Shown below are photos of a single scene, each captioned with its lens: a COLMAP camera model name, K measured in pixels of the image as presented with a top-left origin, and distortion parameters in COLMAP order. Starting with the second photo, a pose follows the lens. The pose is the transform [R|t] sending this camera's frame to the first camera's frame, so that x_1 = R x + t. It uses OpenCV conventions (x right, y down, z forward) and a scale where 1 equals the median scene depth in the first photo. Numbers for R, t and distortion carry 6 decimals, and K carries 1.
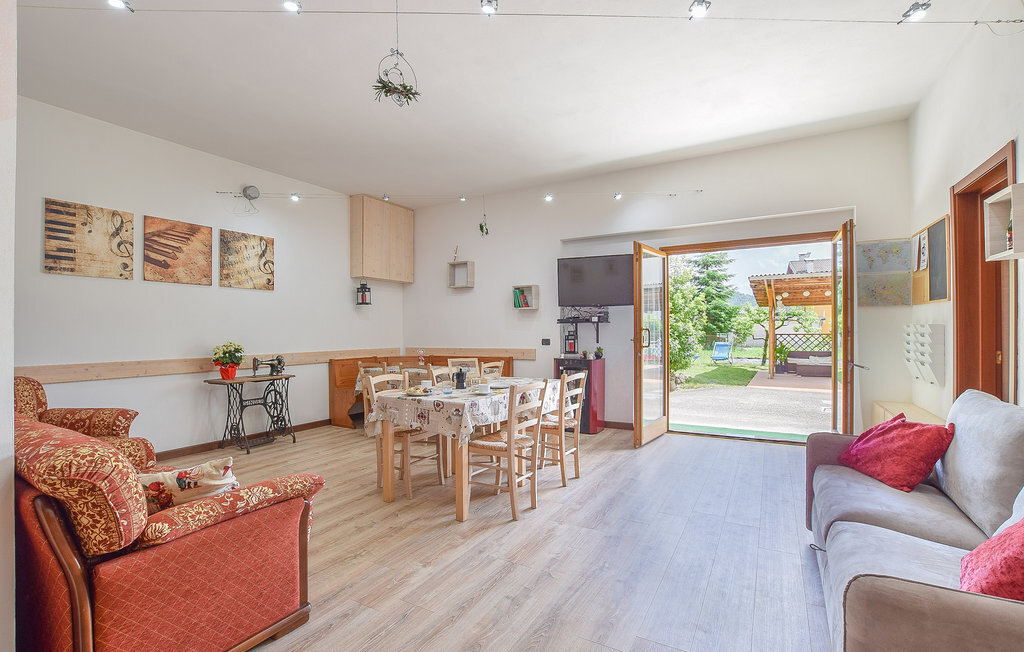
lens RADIAL K [[461.4, 0, 512.0], [0, 461.4, 326.0], [0, 0, 1]] dist [0.003404, 0.000210]
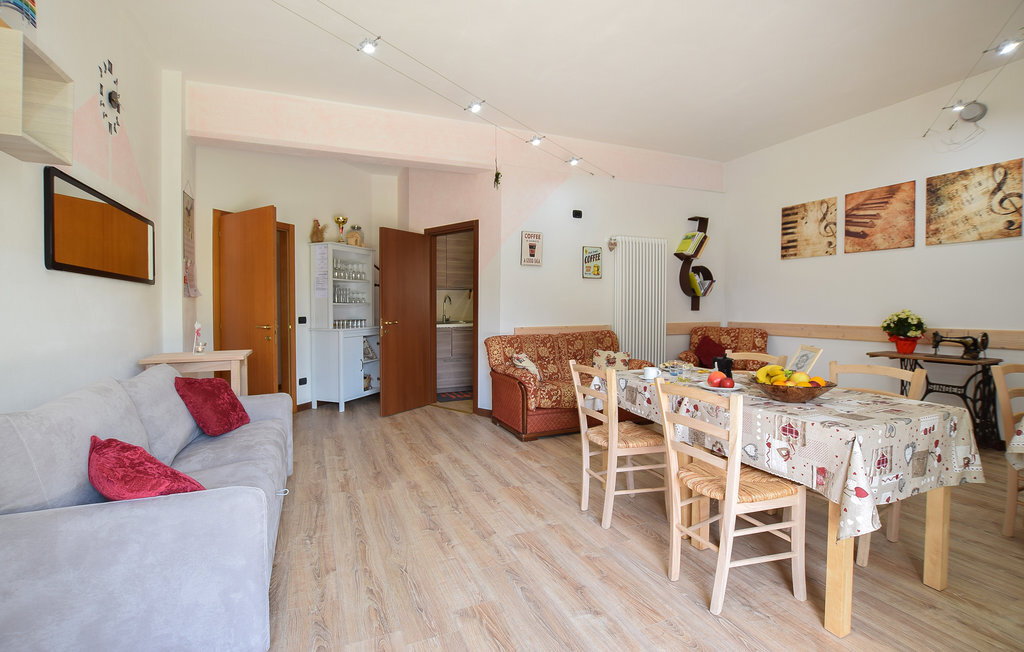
lens RADIAL K [[453.9, 0, 505.4], [0, 453.9, 328.3], [0, 0, 1]] dist [-0.041624, 0.010054]
pose [[-0.597054, 0.053742, -0.800399, 0.537523], [0.023102, 0.998491, 0.049810, 0.008793], [0.801868, 0.011249, -0.597395, 0.947641]]
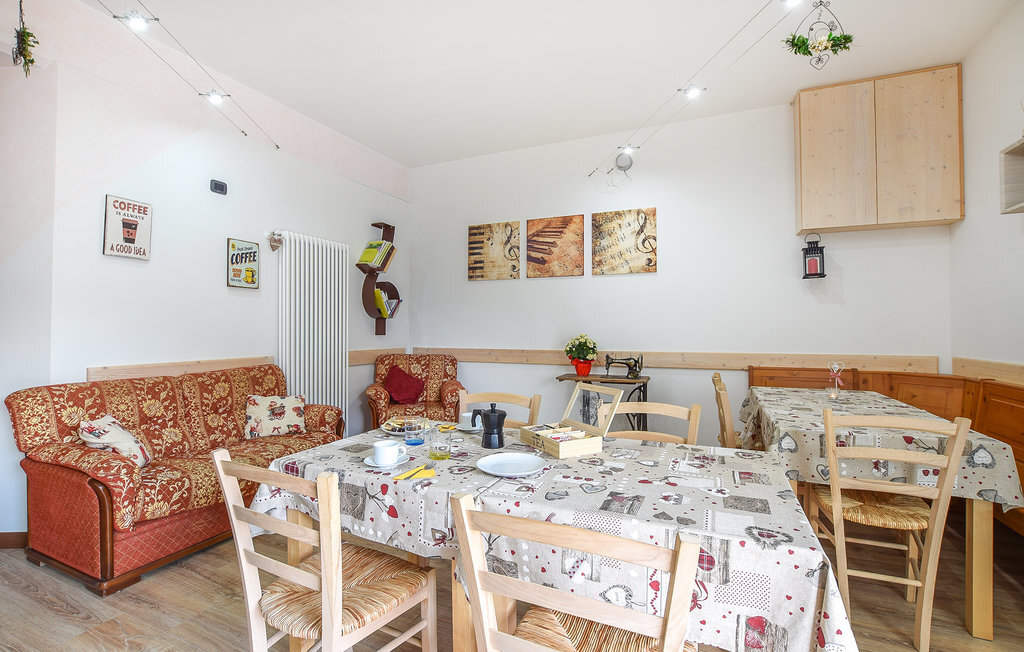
lens RADIAL K [[453.9, 0, 505.4], [0, 453.9, 328.3], [0, 0, 1]] dist [-0.041624, 0.010054]
pose [[0.103900, 0.011855, -0.994517, 0.283846], [0.010782, 0.999857, 0.013045, 0.008110], [0.994529, -0.012078, 0.103758, 0.799730]]
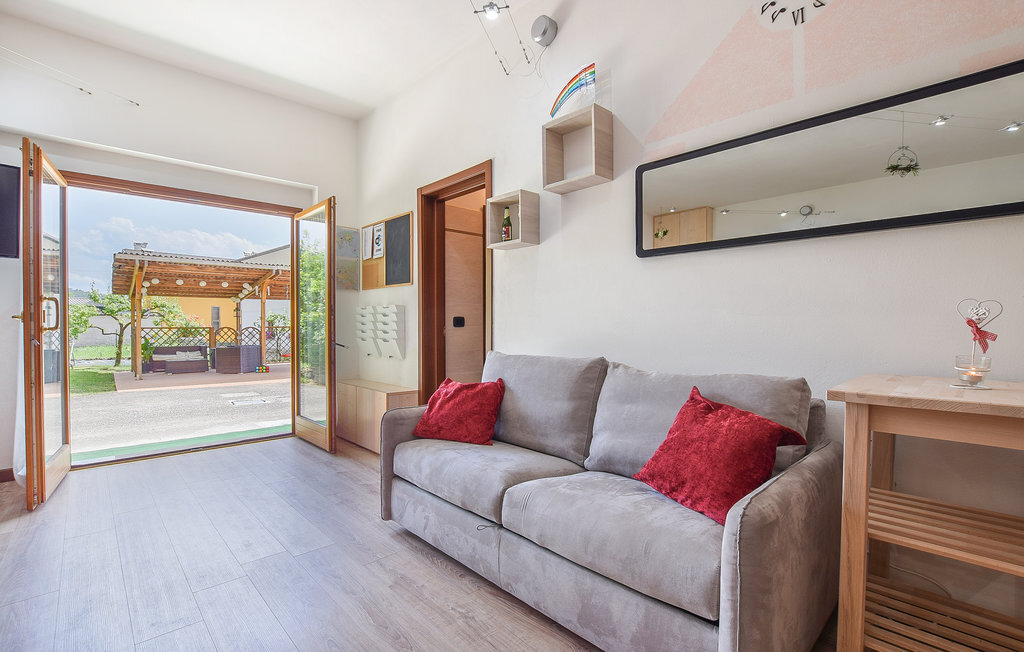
lens RADIAL K [[470.9, 0, 491.3], [0, 470.9, 328.0], [0, 0, 1]] dist [-0.020888, 0.011316]
pose [[0.318057, 0.007326, 0.948043, -0.090369], [-0.010072, 0.999940, -0.004348, 0.042958], [-0.948018, -0.008166, 0.318112, 0.311449]]
